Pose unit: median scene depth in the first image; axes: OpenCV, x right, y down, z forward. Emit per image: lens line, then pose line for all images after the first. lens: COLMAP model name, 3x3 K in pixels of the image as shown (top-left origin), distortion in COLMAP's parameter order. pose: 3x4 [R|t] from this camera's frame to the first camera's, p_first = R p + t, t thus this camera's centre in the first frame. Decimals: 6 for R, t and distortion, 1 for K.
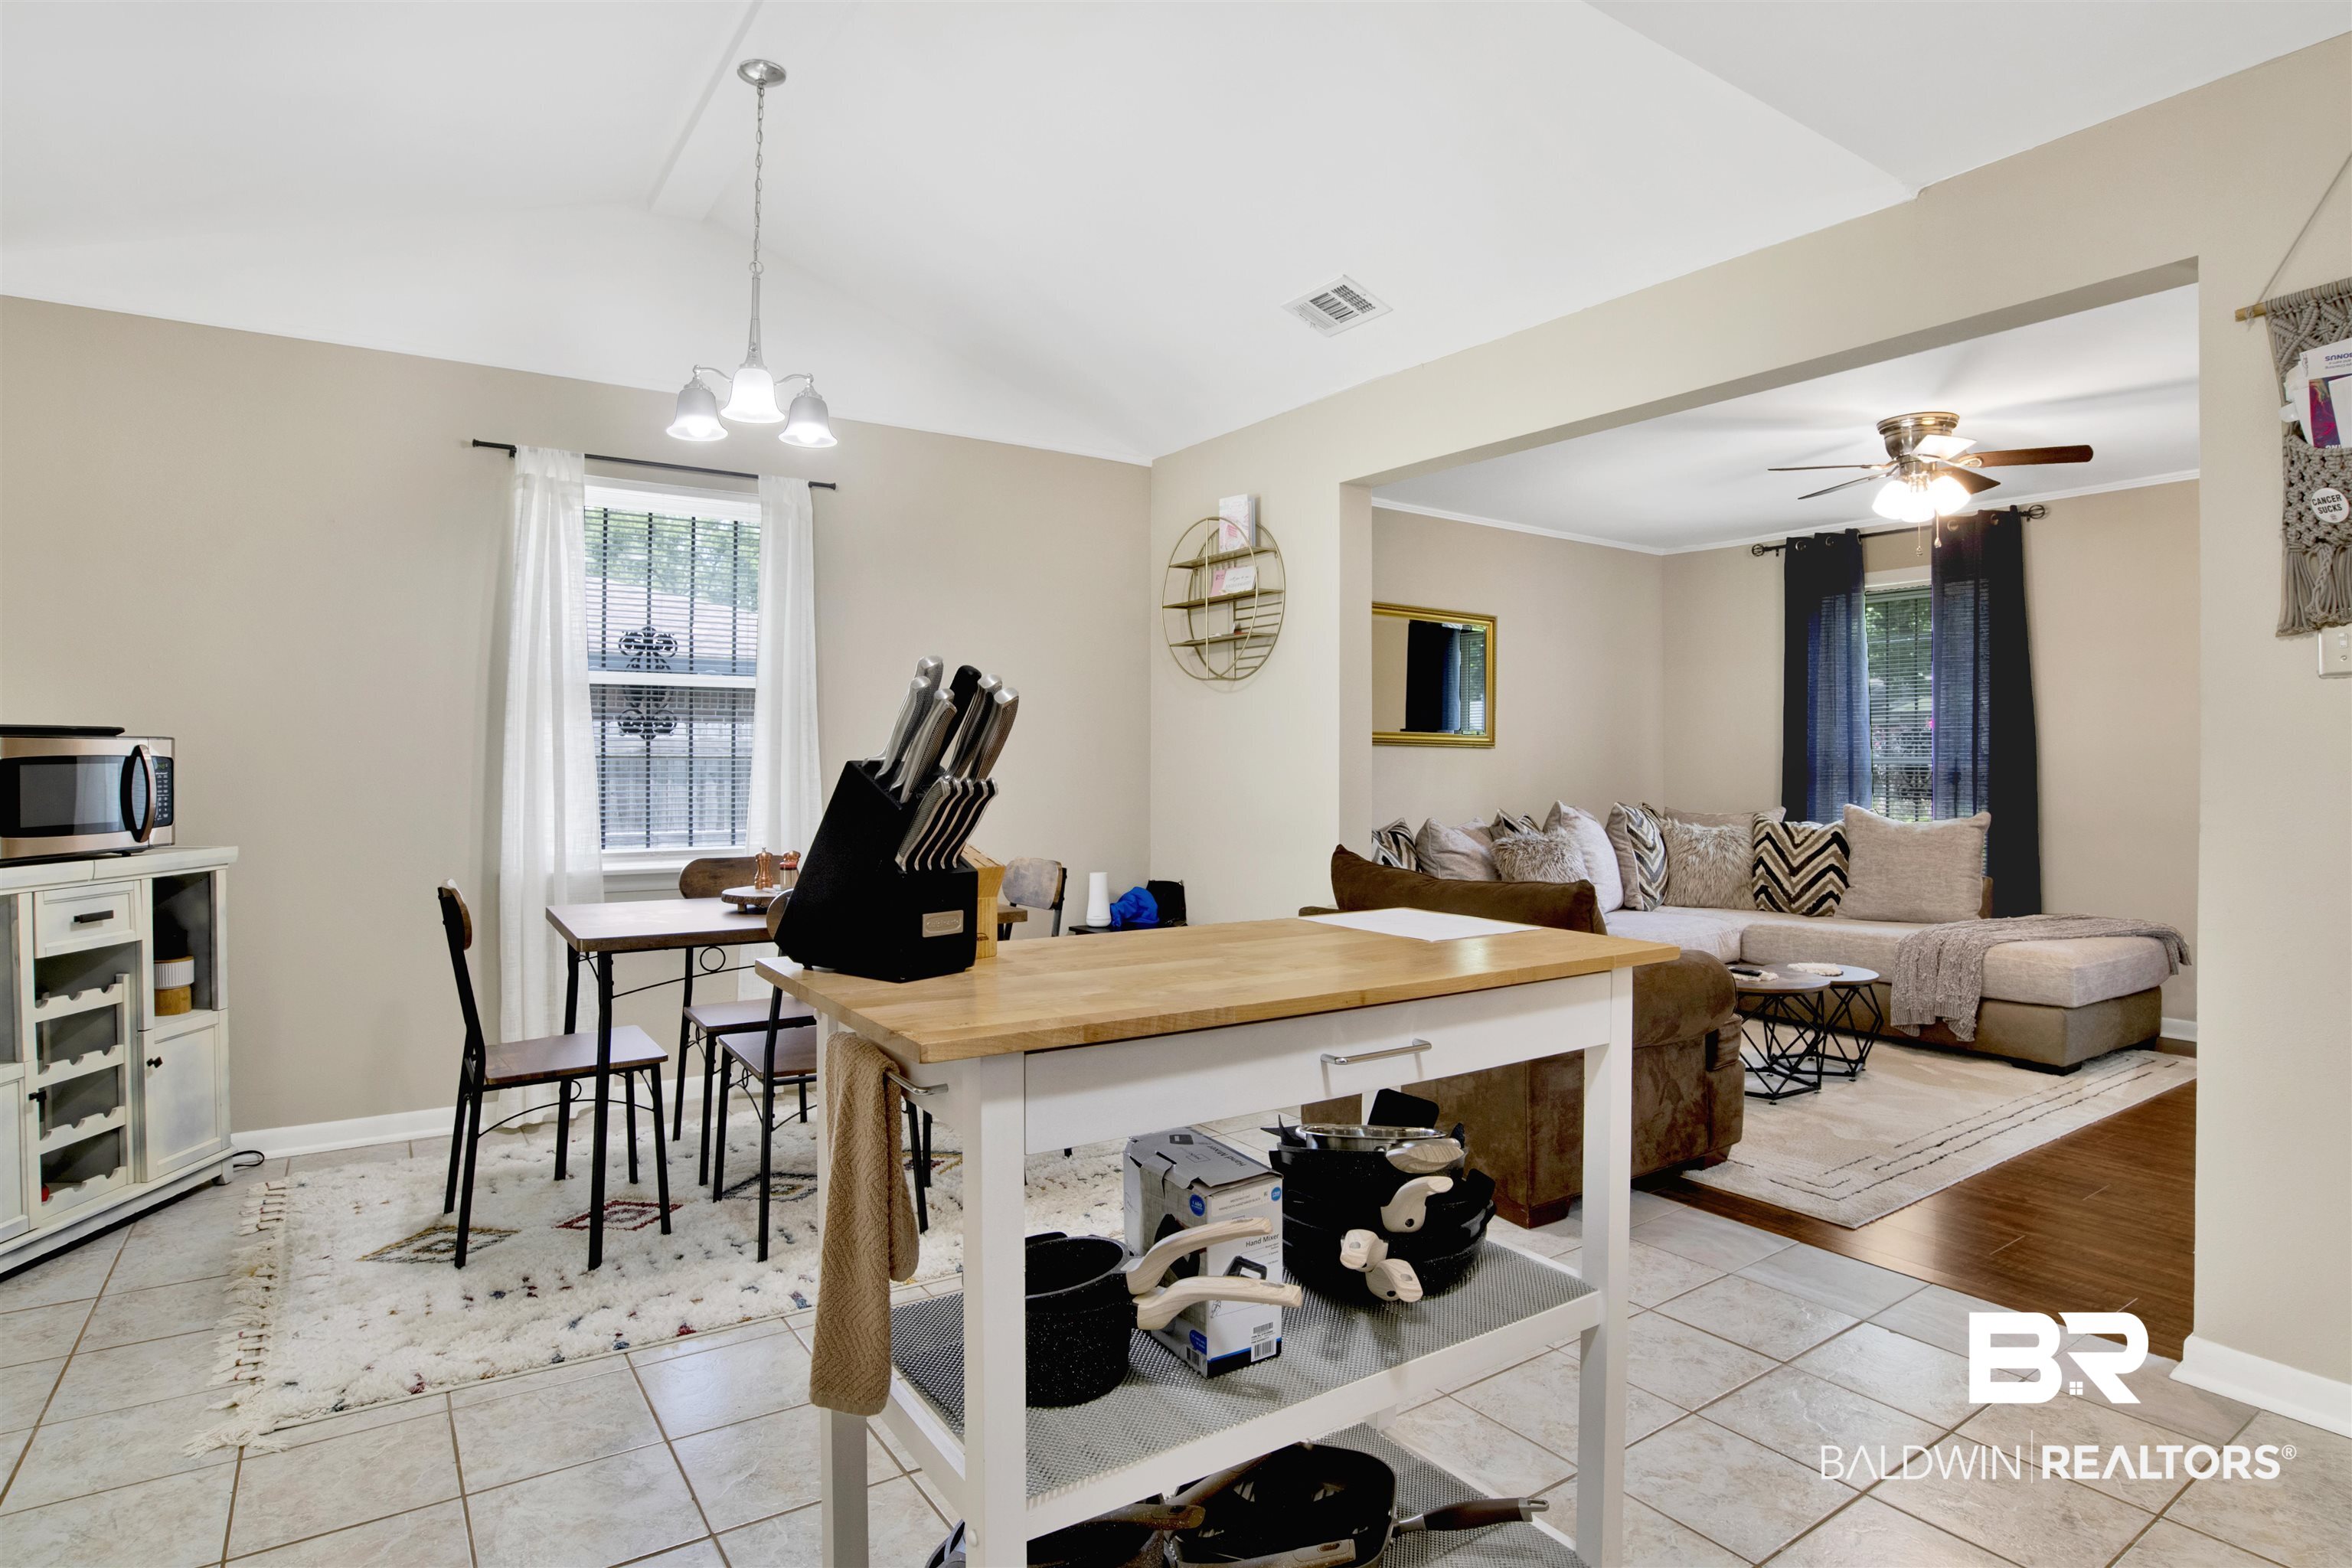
lens RADIAL K [[1244.1, 0, 1189.4], [0, 1244.1, 769.6], [0, 0, 1]] dist [-0.067157, 0.022698]
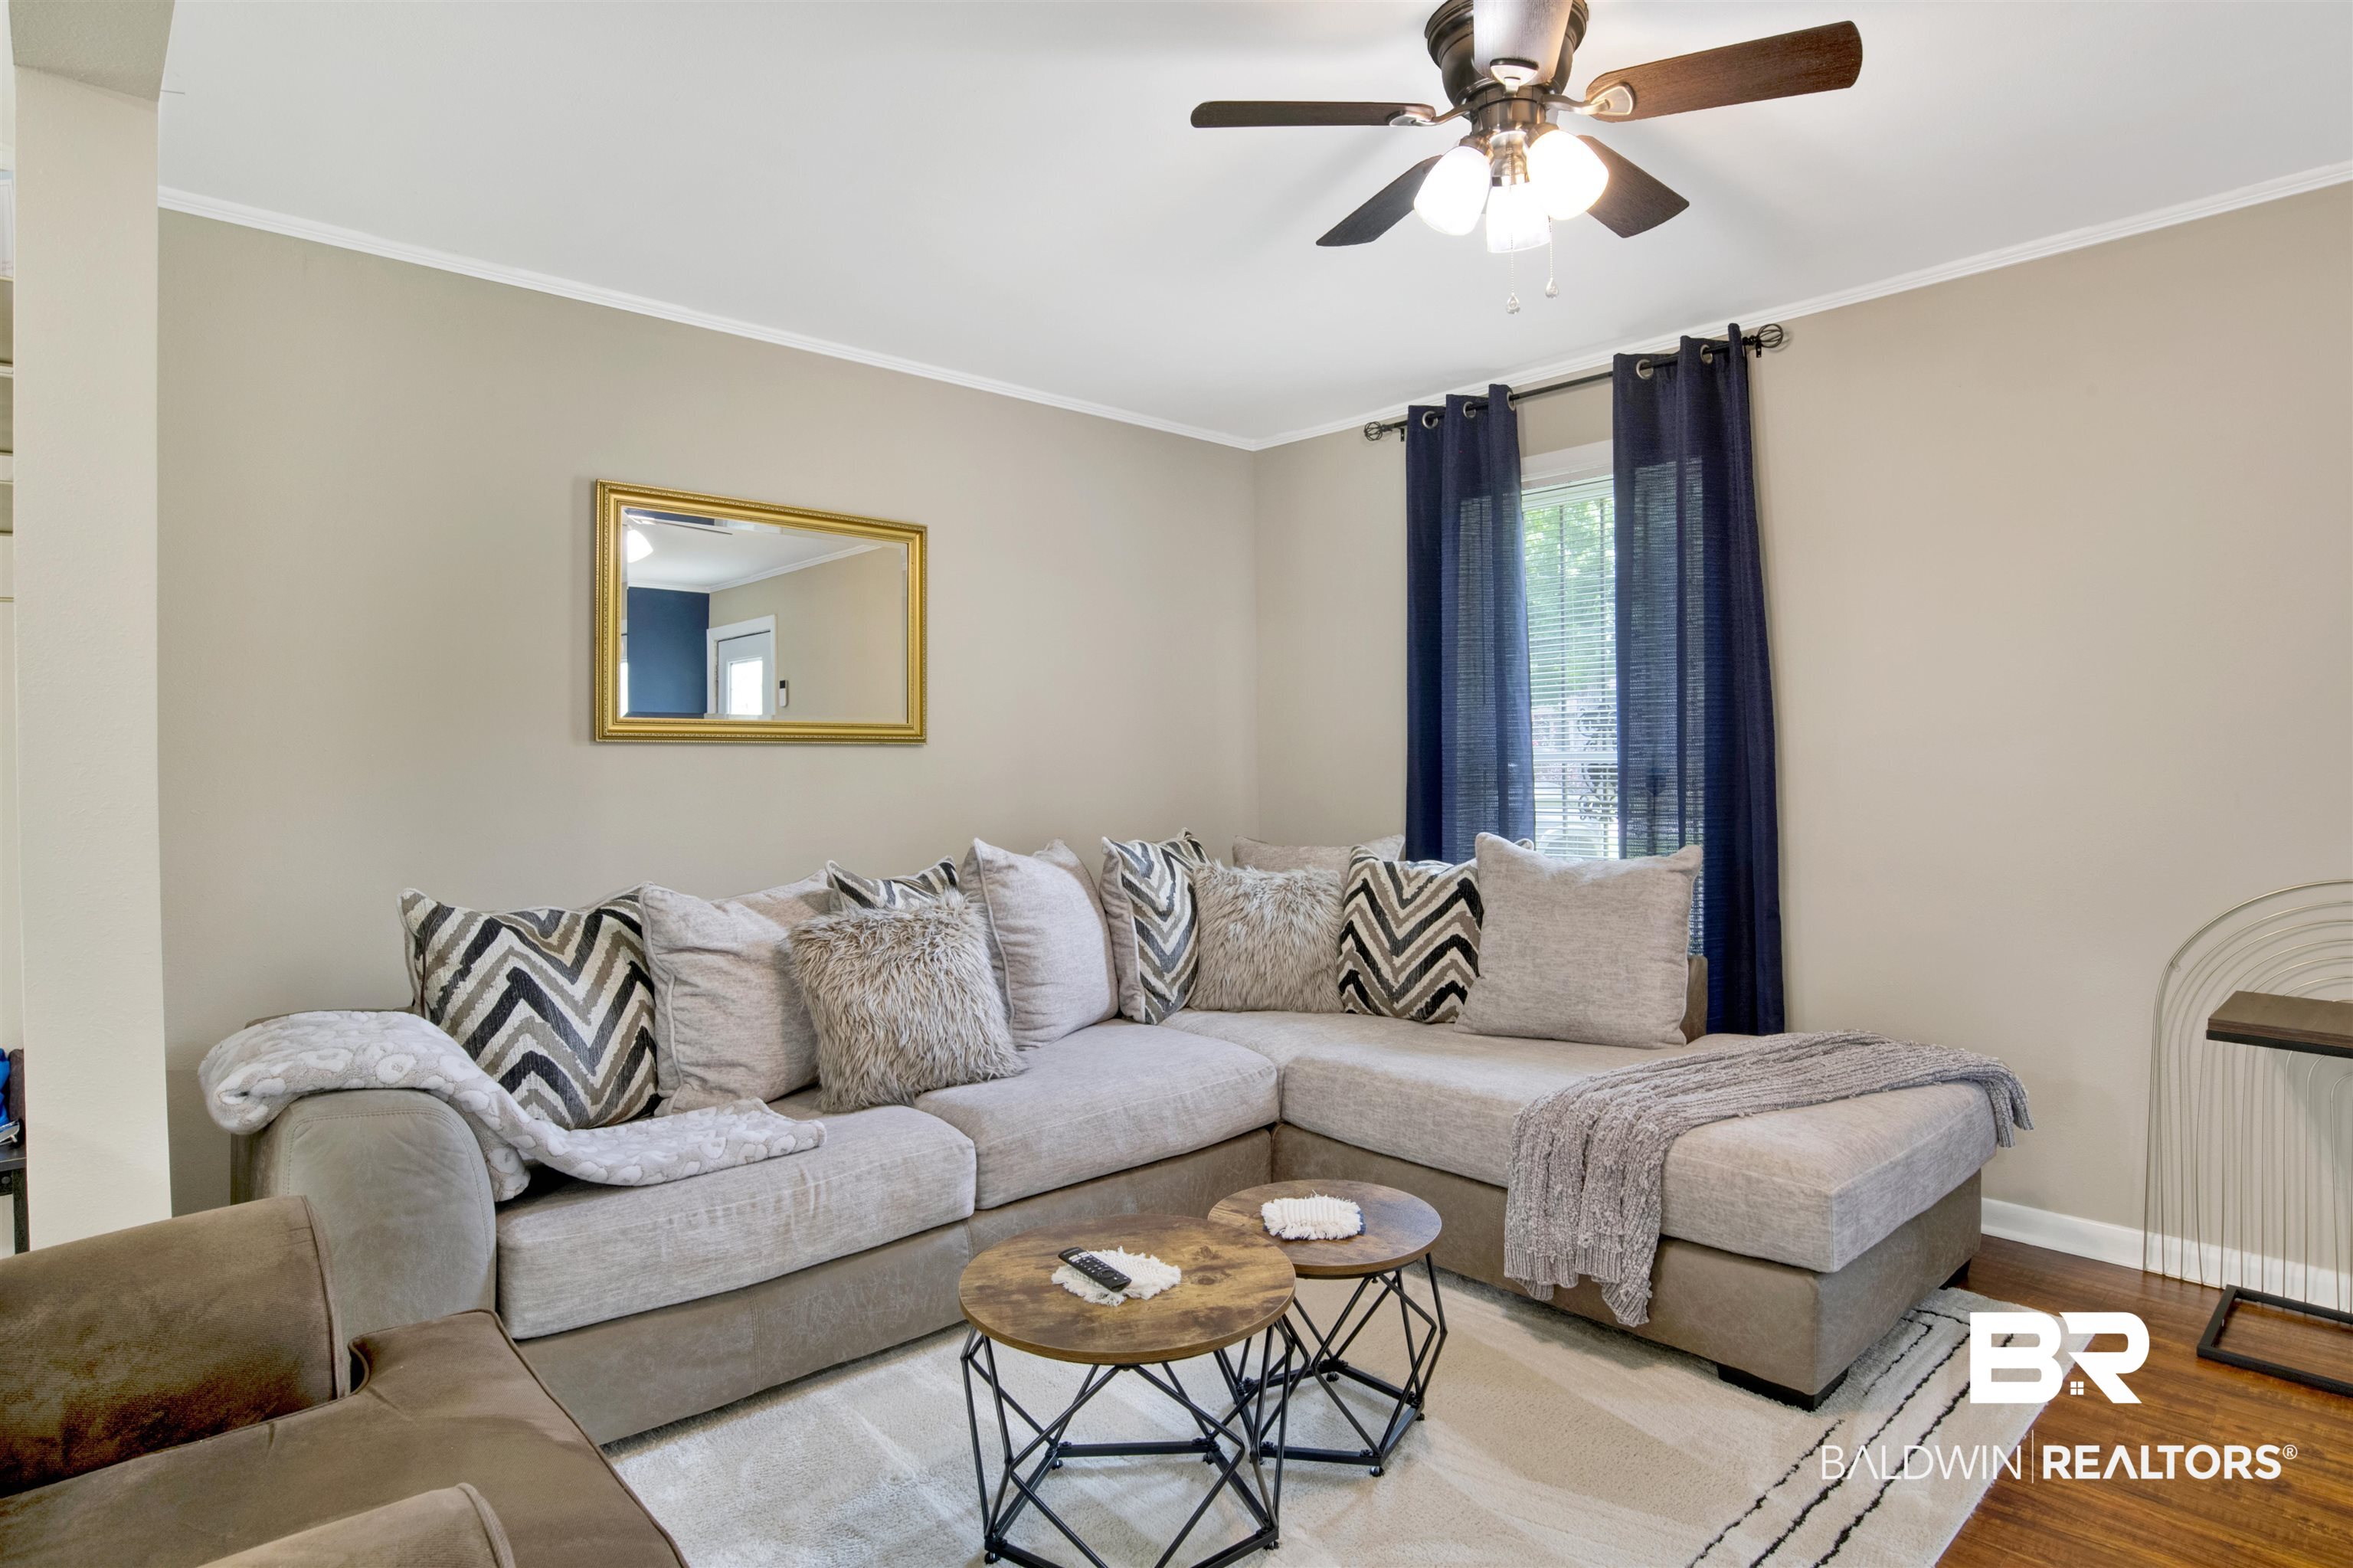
lens RADIAL K [[1244.7, 0, 1206.2], [0, 1244.7, 781.9], [0, 0, 1]] dist [-0.067157, 0.022698]
pose [[0.987703, -0.015964, 0.155525, 0.310638], [0.014369, 0.999832, 0.011375, -0.005399], [-0.155680, -0.009001, 0.987767, 0.421399]]
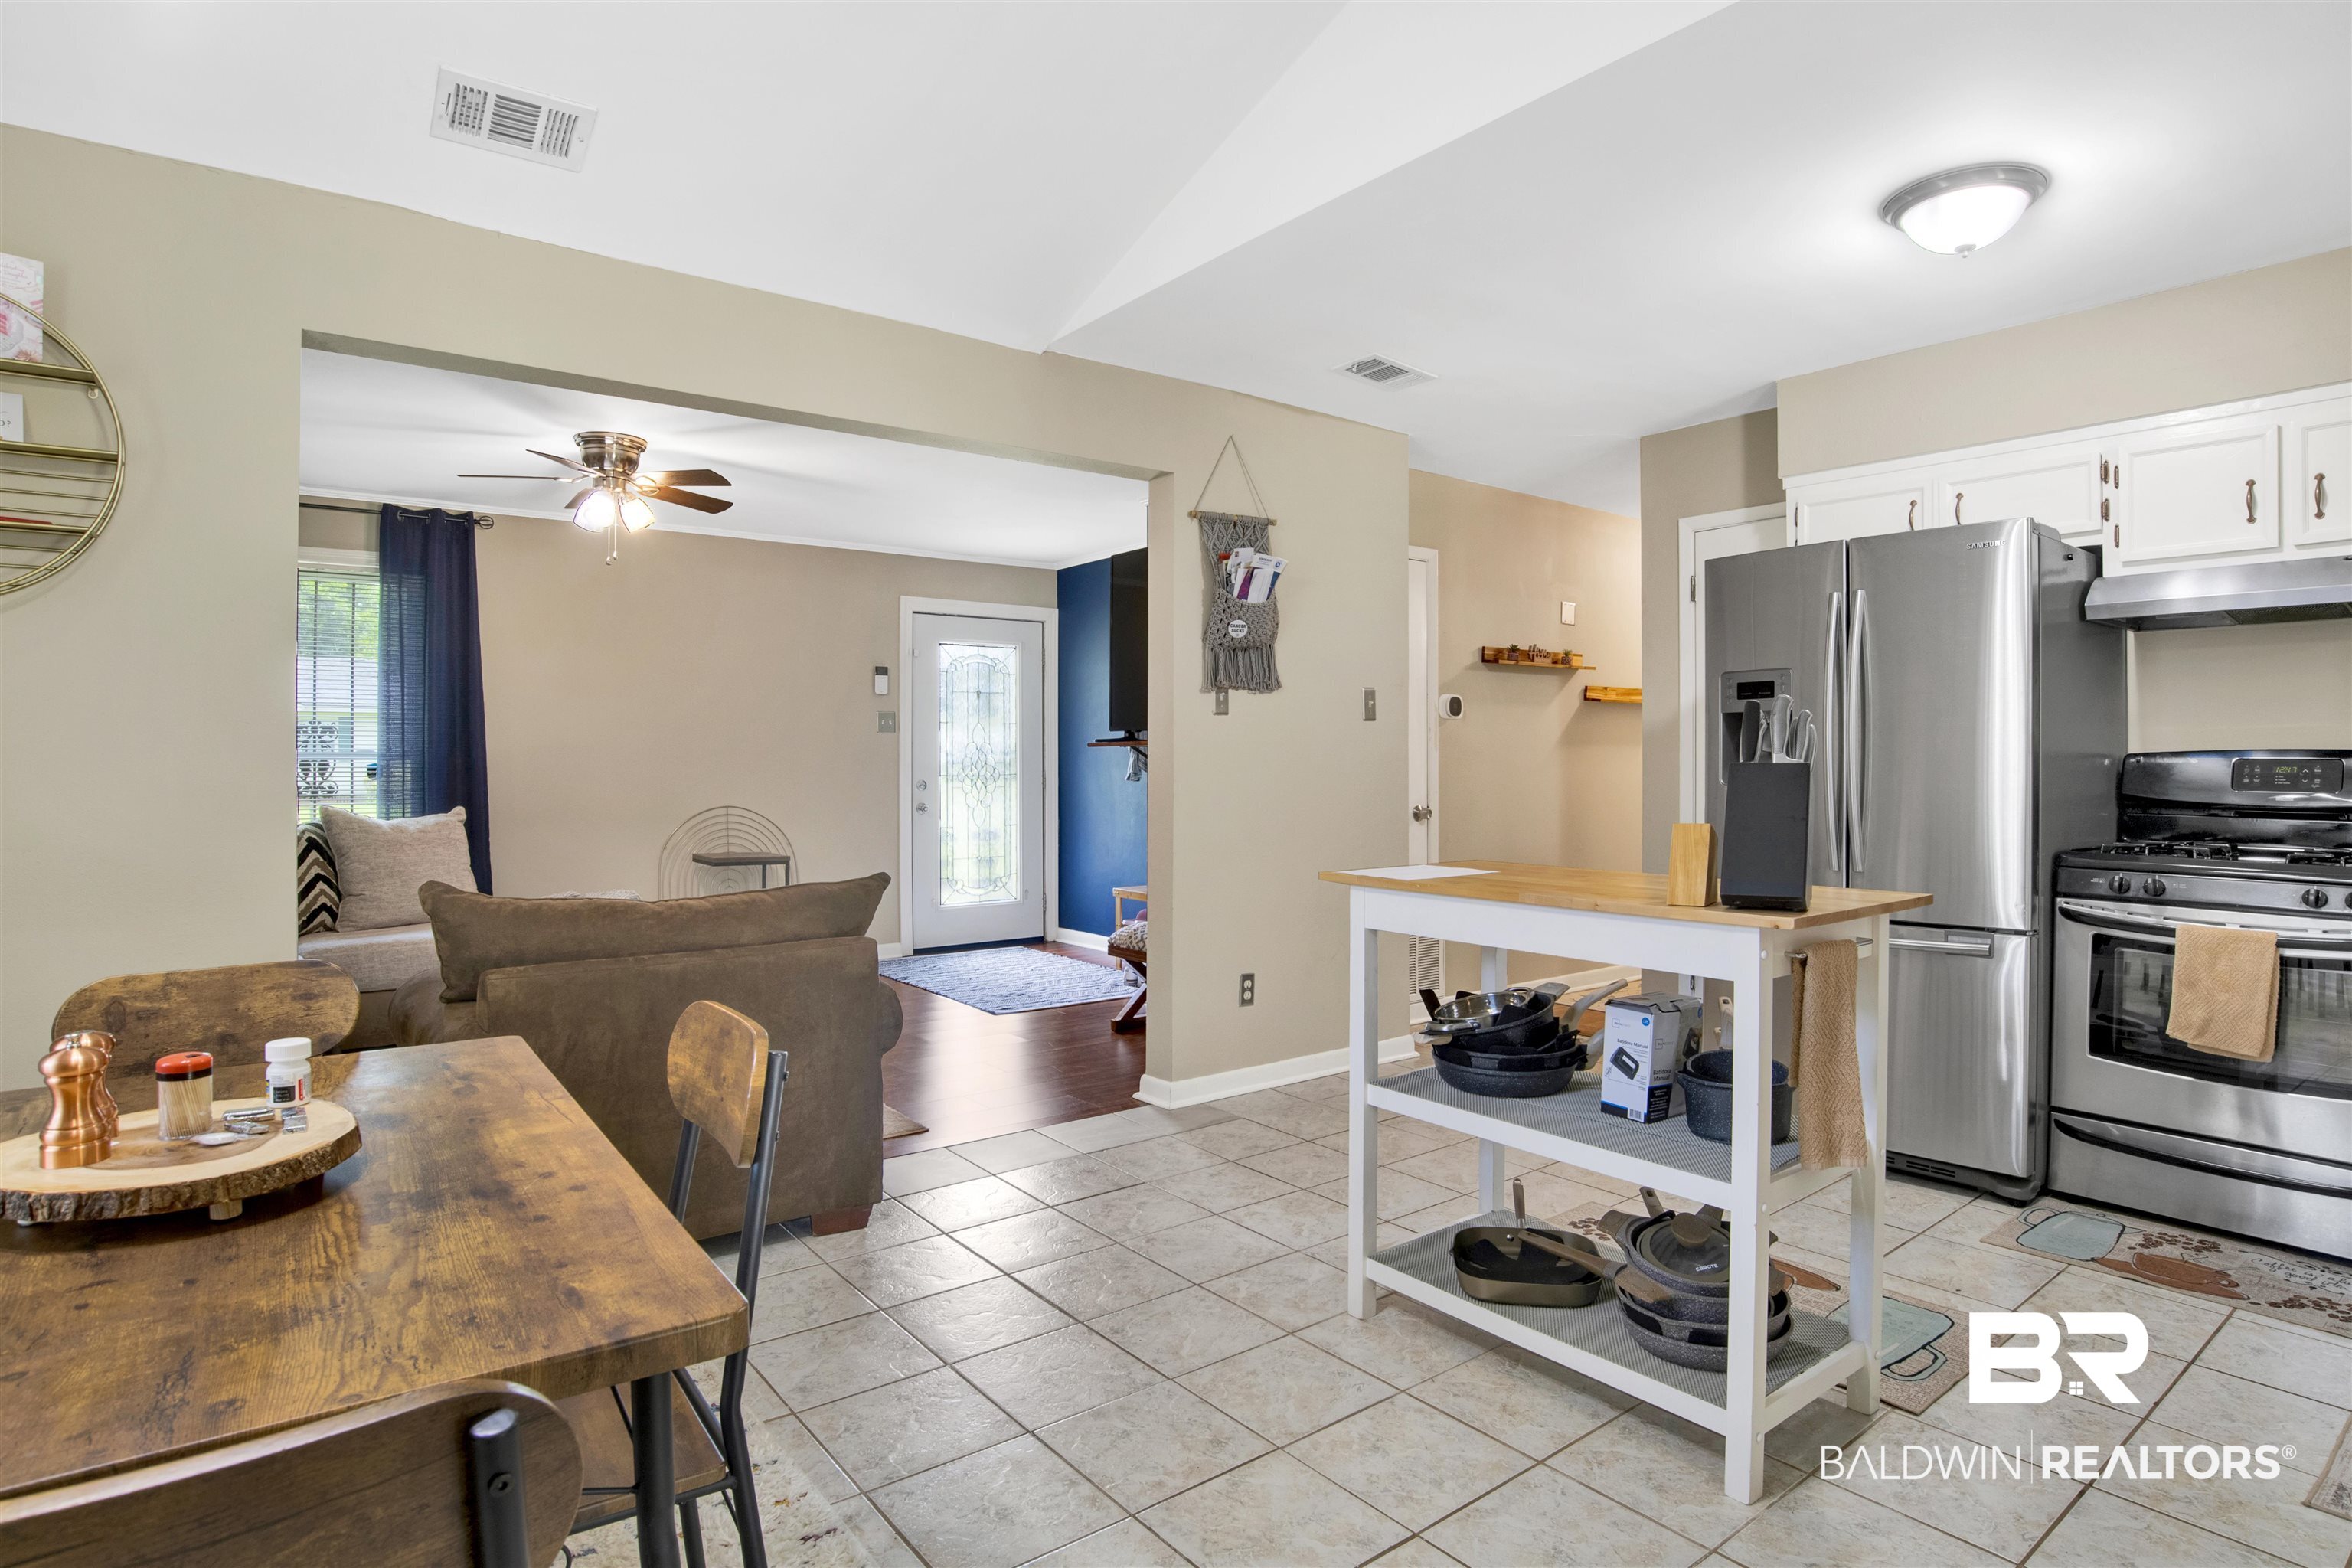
lens RADIAL K [[1244.1, 0, 1192.8], [0, 1244.1, 758.7], [0, 0, 1]] dist [-0.067157, 0.022698]
pose [[-0.062795, -0.002527, 0.998023, -0.385239], [0.007156, 0.999970, 0.002982, -0.003766], [-0.998001, 0.007329, -0.062775, 0.417084]]
